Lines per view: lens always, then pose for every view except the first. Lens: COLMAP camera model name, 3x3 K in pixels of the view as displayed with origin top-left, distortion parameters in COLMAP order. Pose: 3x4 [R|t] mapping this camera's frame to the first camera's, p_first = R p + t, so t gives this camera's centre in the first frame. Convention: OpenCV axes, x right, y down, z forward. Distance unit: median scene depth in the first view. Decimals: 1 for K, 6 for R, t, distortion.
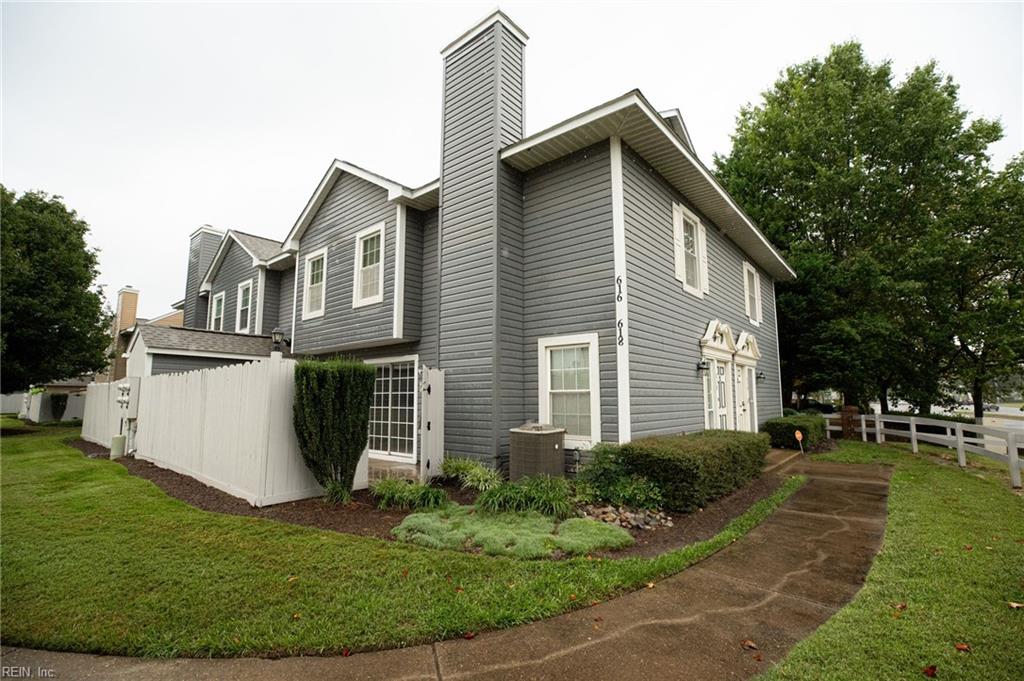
lens RADIAL K [[466.8, 0, 512.0], [0, 466.8, 340.5], [0, 0, 1]] dist [-0.029672, 0.000174]
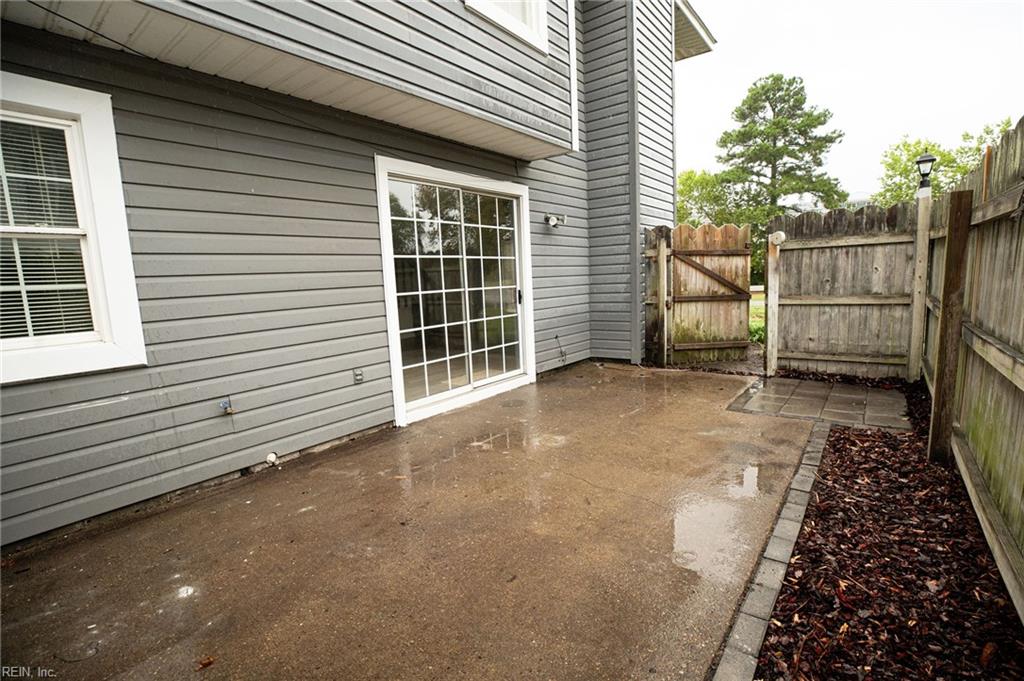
lens RADIAL K [[466.8, 0, 512.0], [0, 466.8, 340.5], [0, 0, 1]] dist [-0.029672, 0.000174]
pose [[-0.043511, -0.159529, 0.986234, -0.739235], [-0.113913, 0.981523, 0.153741, 0.120778], [-0.992537, -0.105655, -0.060879, 1.003850]]
